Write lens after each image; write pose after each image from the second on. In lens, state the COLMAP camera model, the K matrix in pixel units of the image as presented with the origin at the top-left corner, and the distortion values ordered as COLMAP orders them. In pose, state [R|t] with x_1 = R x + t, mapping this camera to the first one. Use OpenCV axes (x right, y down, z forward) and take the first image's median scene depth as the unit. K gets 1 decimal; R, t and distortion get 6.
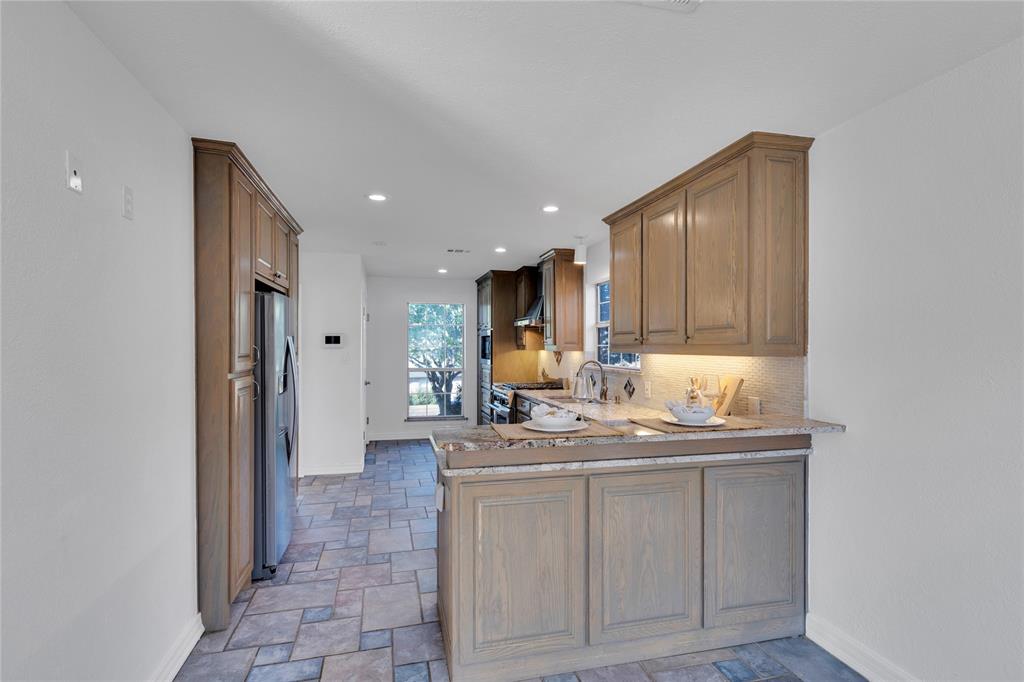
lens RADIAL K [[489.8, 0, 513.2], [0, 489.8, 345.1], [0, 0, 1]] dist [0.001640, 0.000264]
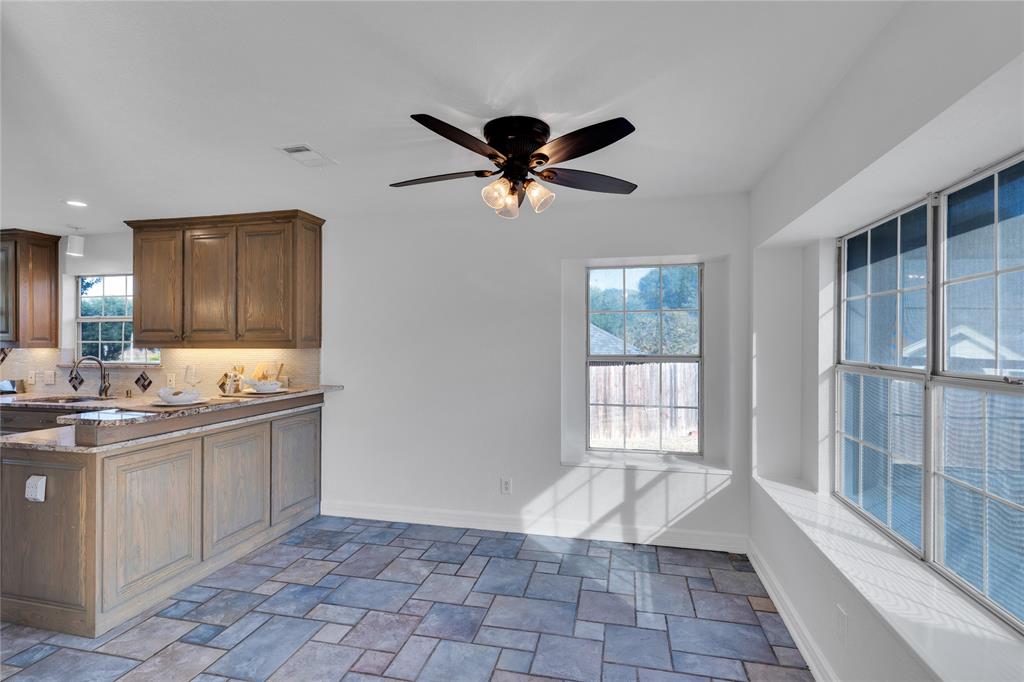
lens RADIAL K [[482.7, 0, 512.0], [0, 482.7, 341.0], [0, 0, 1]] dist [-0.004544, -0.000518]
pose [[0.453644, 0.002295, 0.891180, -0.327960], [-0.000730, 0.999997, -0.002204, 0.001053], [-0.891183, 0.000350, 0.453644, -0.188857]]
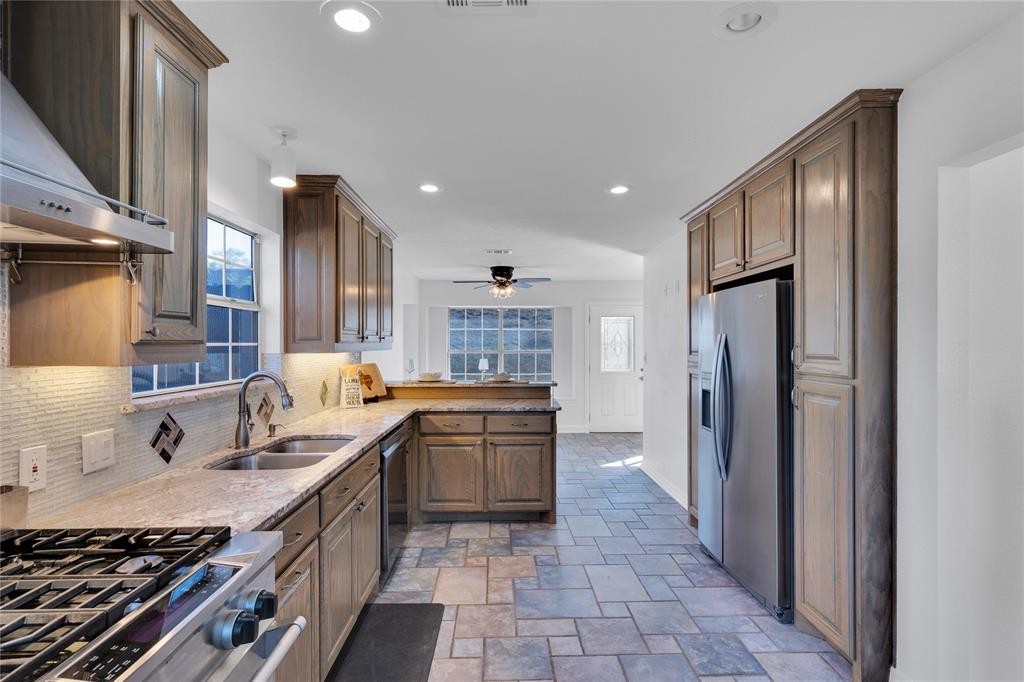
lens RADIAL K [[559.8, 0, 512.0], [0, 559.8, 341.0], [0, 0, 1]] dist [0.000580, 0.000090]
pose [[-0.975198, 0.001242, 0.221331, -0.238217], [0.000465, 0.999994, -0.003563, 0.000190], [-0.221334, -0.003372, -0.975192, 1.601745]]
